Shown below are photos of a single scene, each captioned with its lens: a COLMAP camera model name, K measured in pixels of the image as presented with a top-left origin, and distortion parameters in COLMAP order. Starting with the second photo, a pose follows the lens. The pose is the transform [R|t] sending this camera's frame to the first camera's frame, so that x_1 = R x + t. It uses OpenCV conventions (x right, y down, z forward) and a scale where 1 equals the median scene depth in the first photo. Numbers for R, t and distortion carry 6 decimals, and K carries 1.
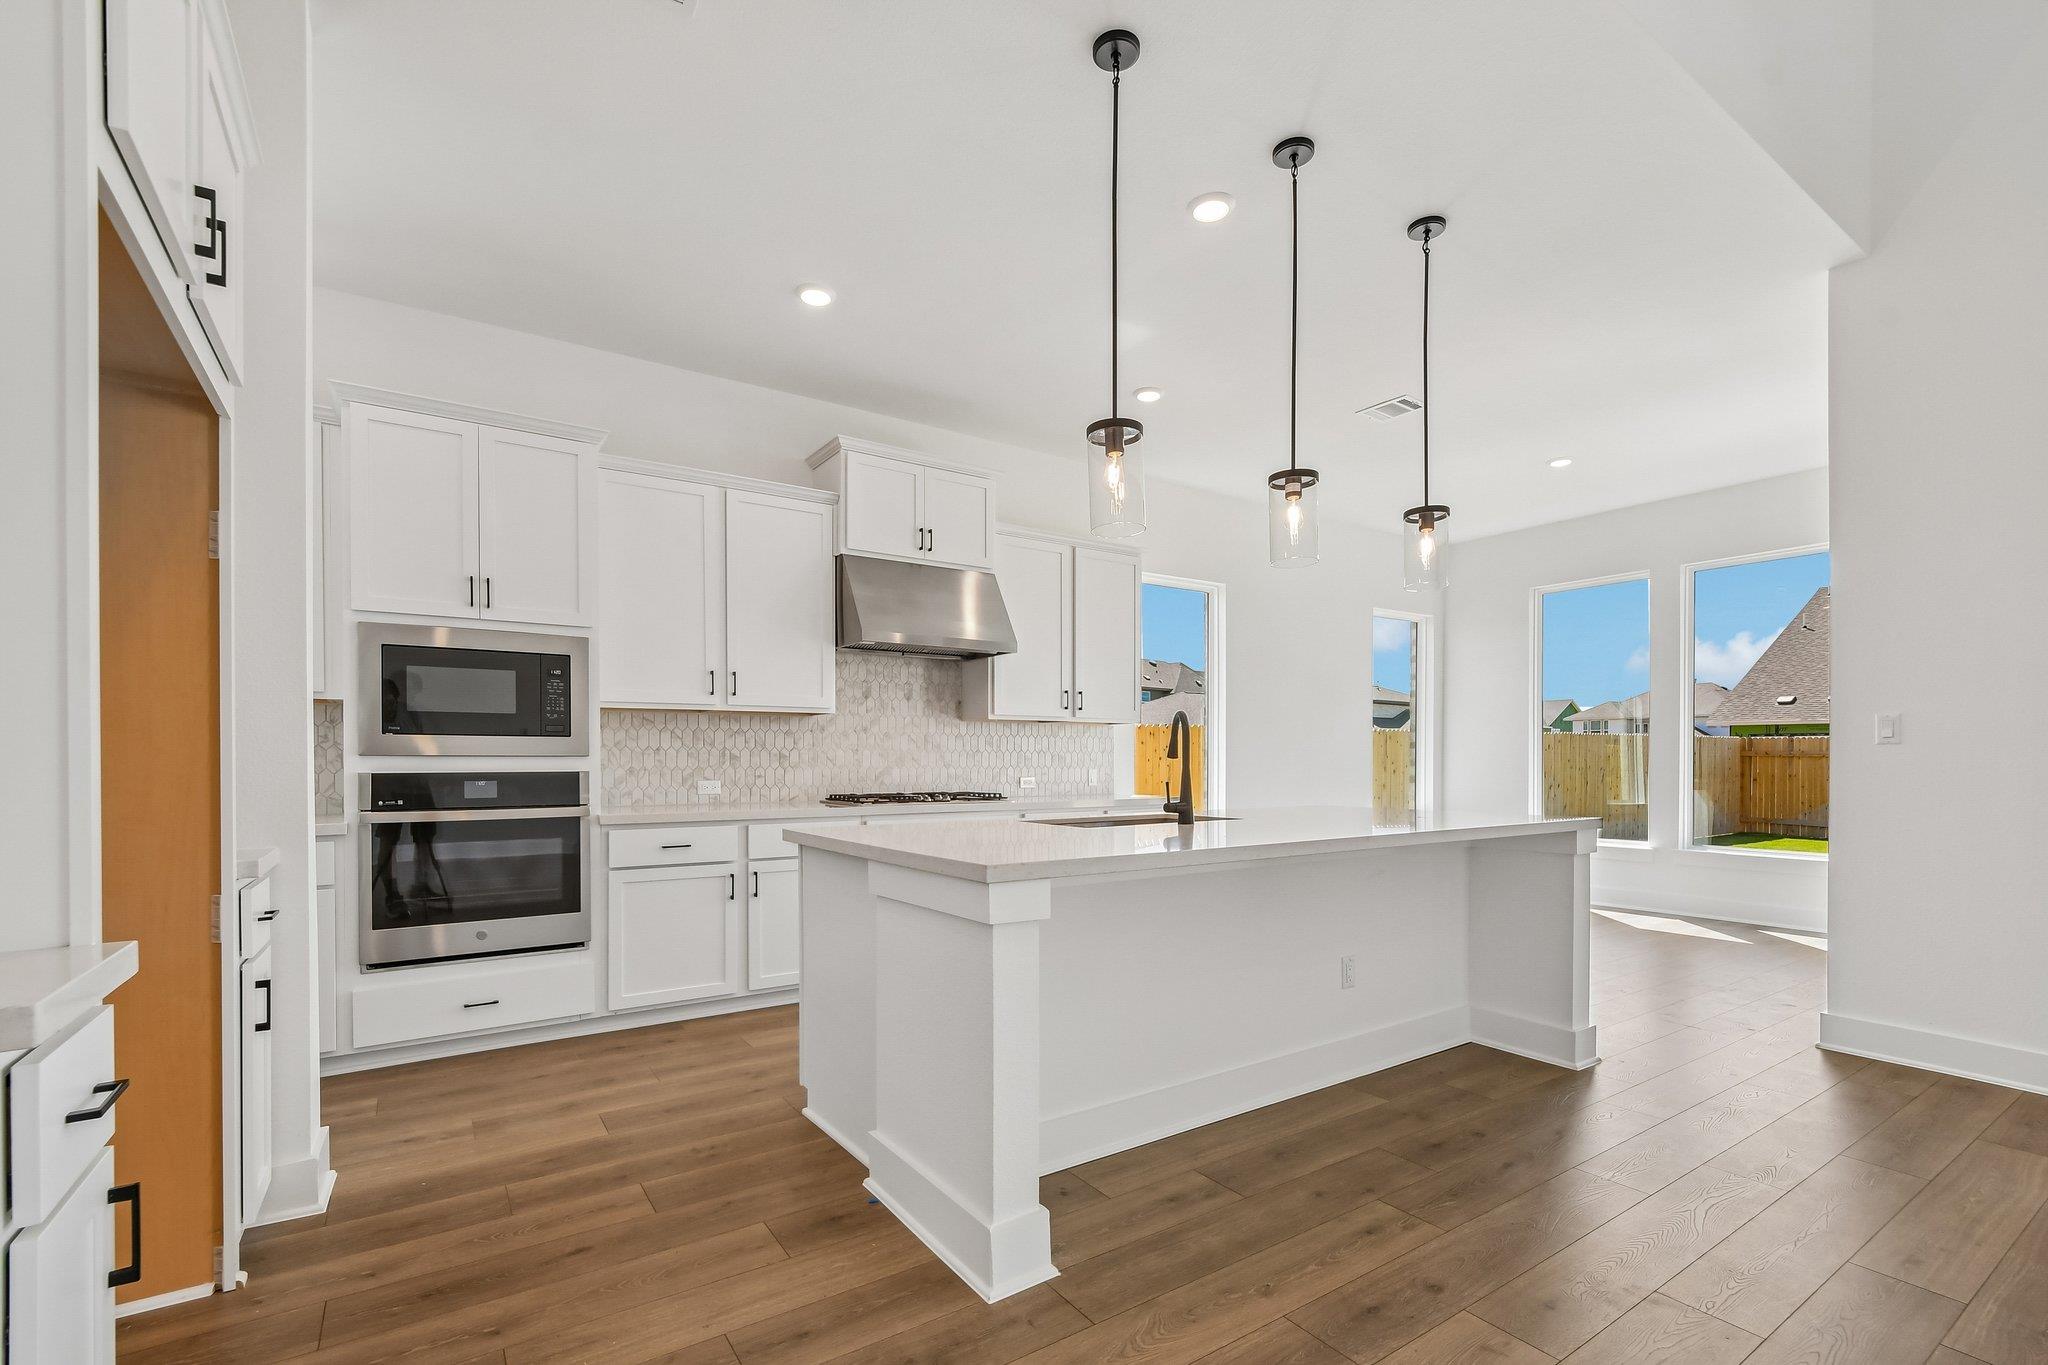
lens RADIAL K [[903.8, 0, 1012.8], [0, 903.8, 767.9], [0, 0, 1]] dist [0.000649, -0.001423]
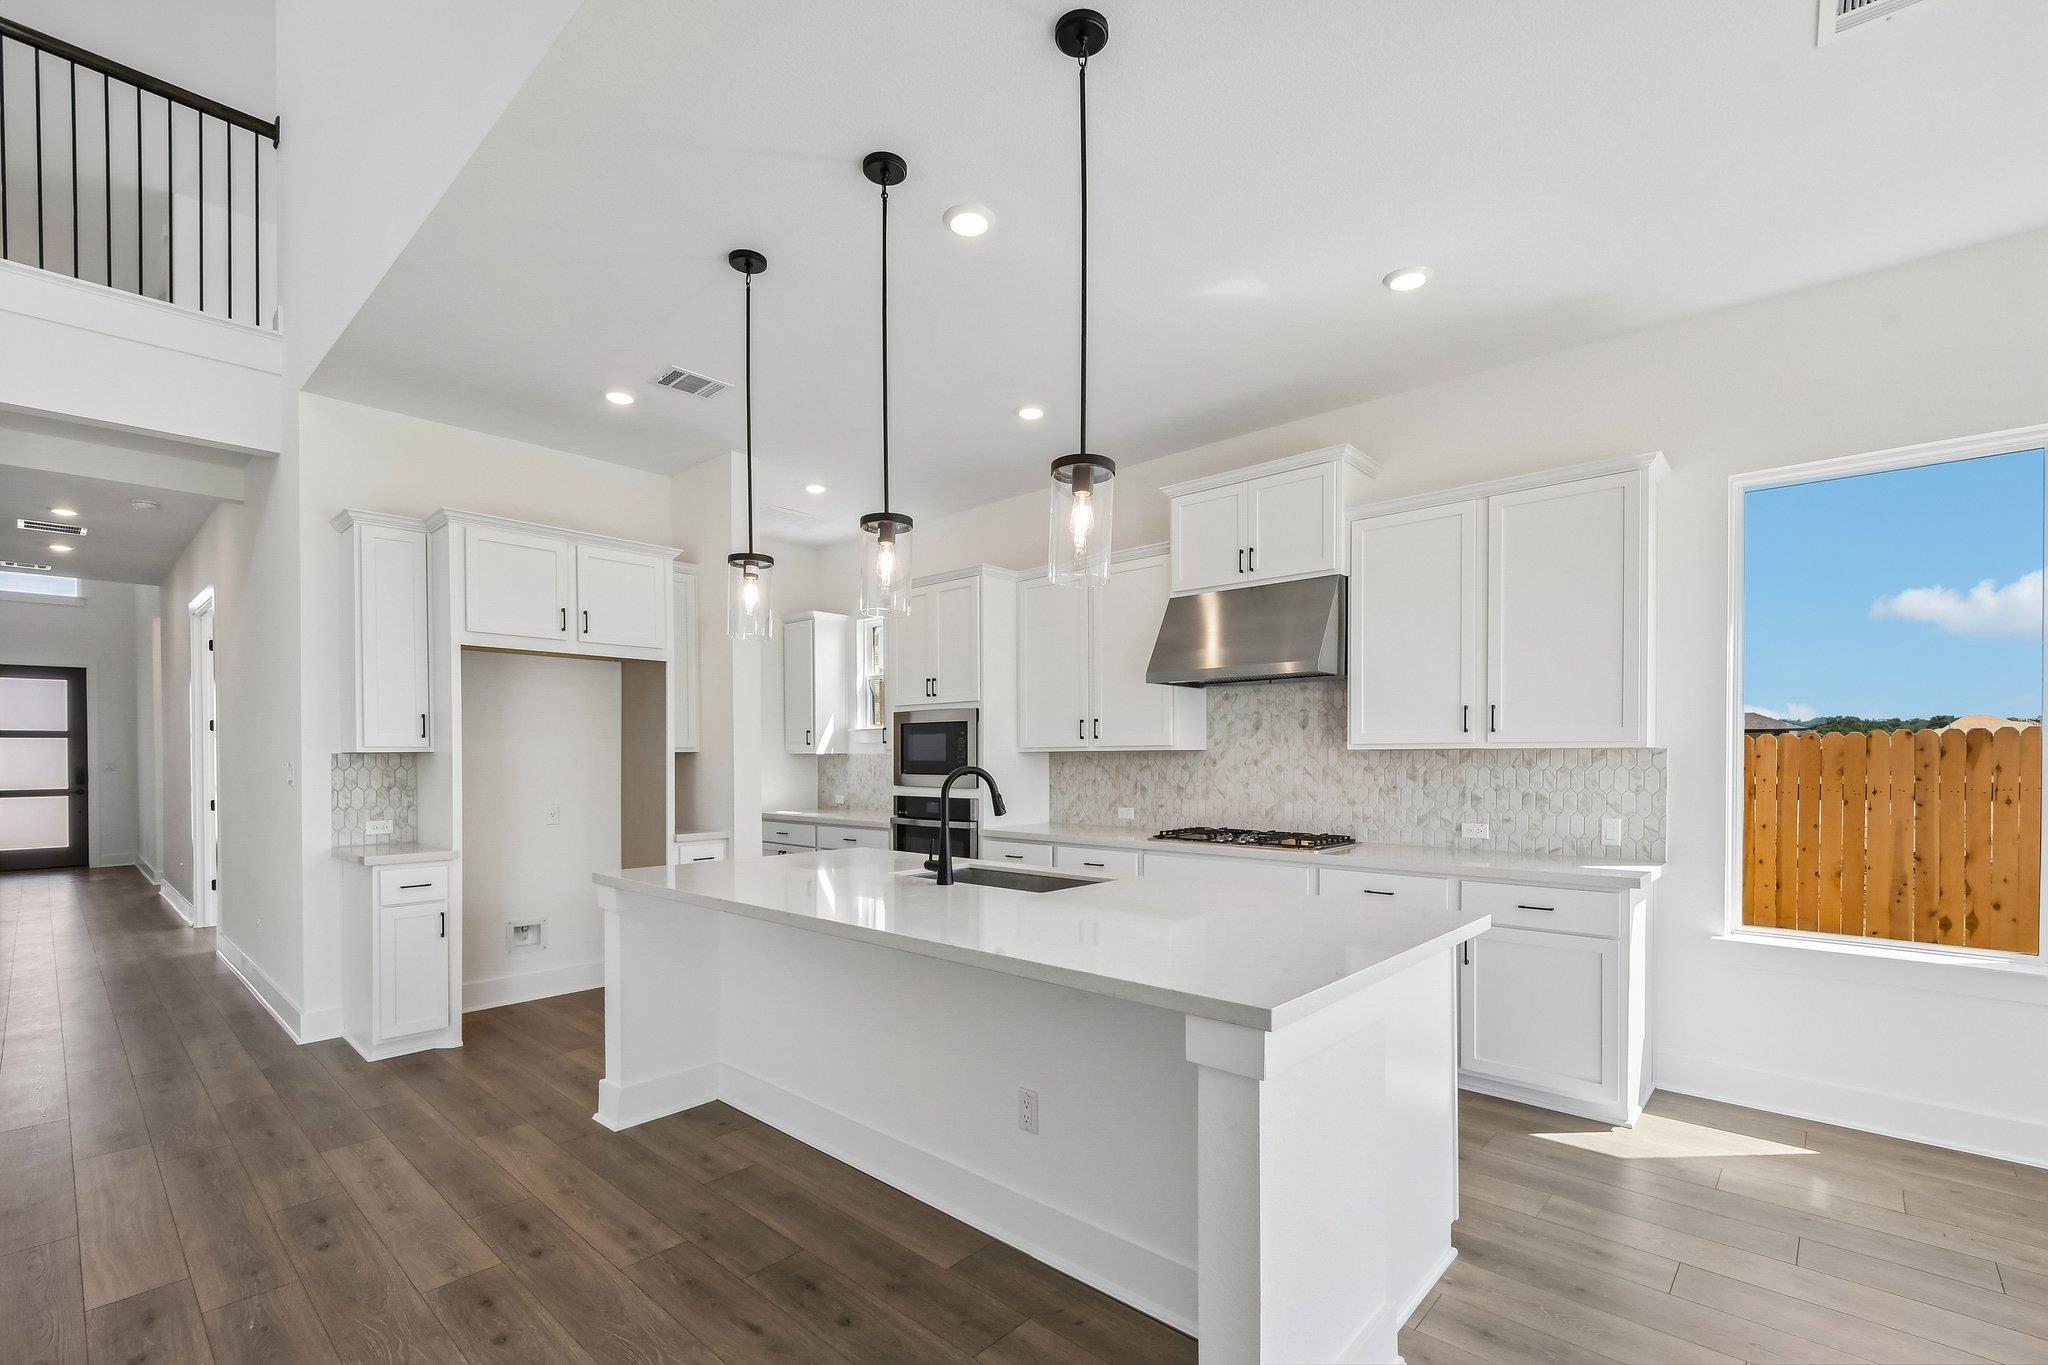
lens RADIAL K [[901.0, 0, 1014.8], [0, 901.0, 765.4], [0, 0, 1]] dist [0.001028, 0.000058]
pose [[0.235905, 0.007691, -0.971746, 0.787039], [-0.005722, 0.999962, 0.006525, -0.048696], [0.971759, 0.004021, 0.235940, 0.578253]]
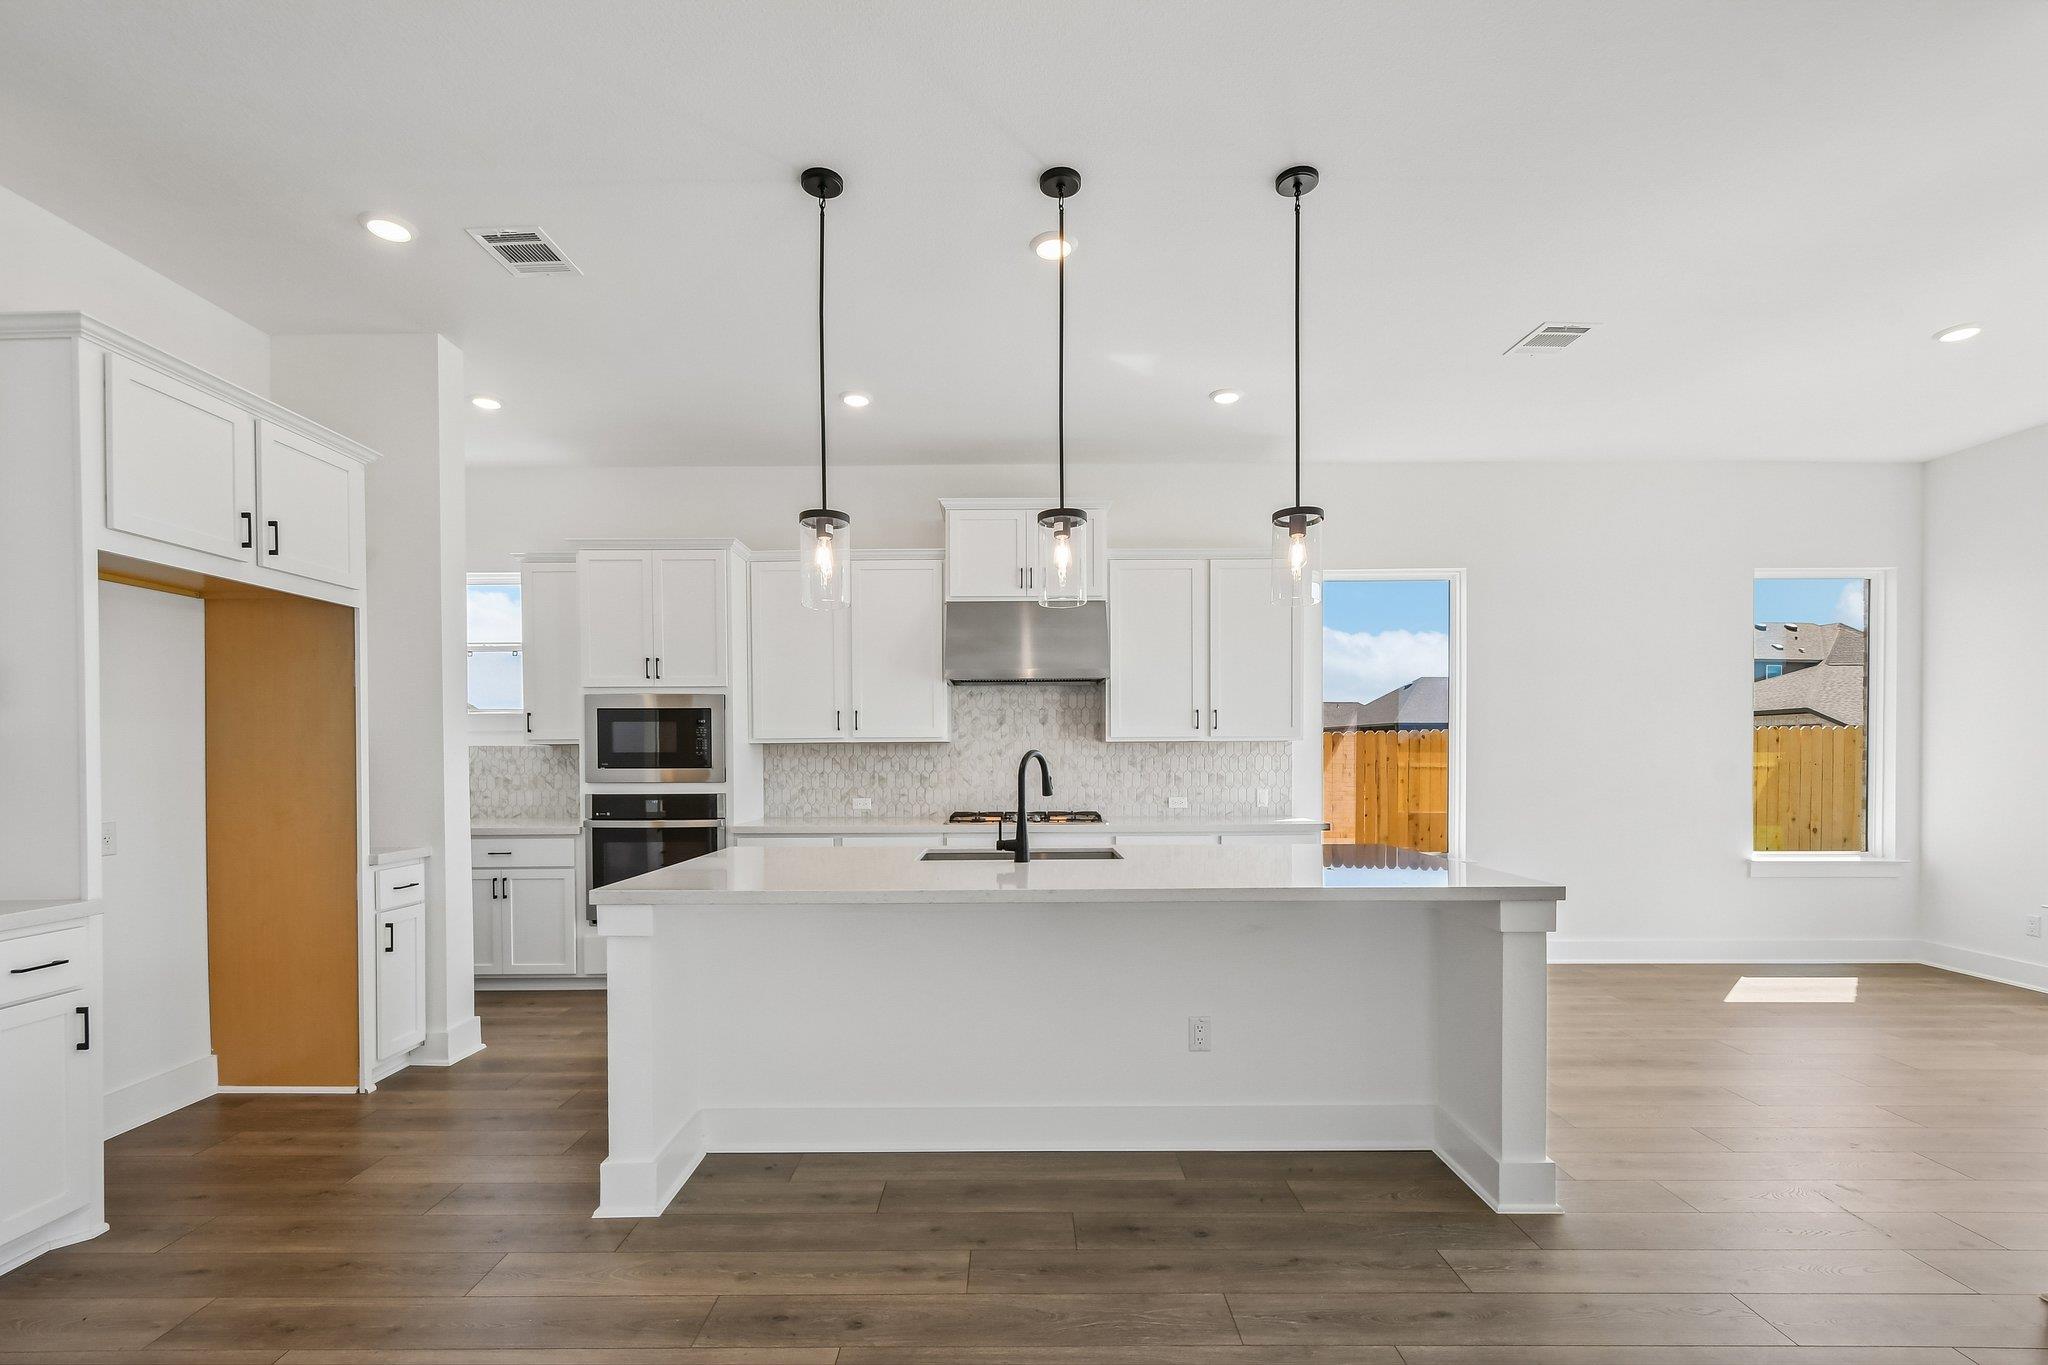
lens RADIAL K [[903.8, 0, 1012.8], [0, 903.8, 767.9], [0, 0, 1]] dist [0.000649, -0.001423]
pose [[0.829991, 0.003586, -0.557765, 0.517136], [-0.000110, 0.999980, 0.006265, -0.034616], [0.557777, -0.005139, 0.829975, 0.099238]]
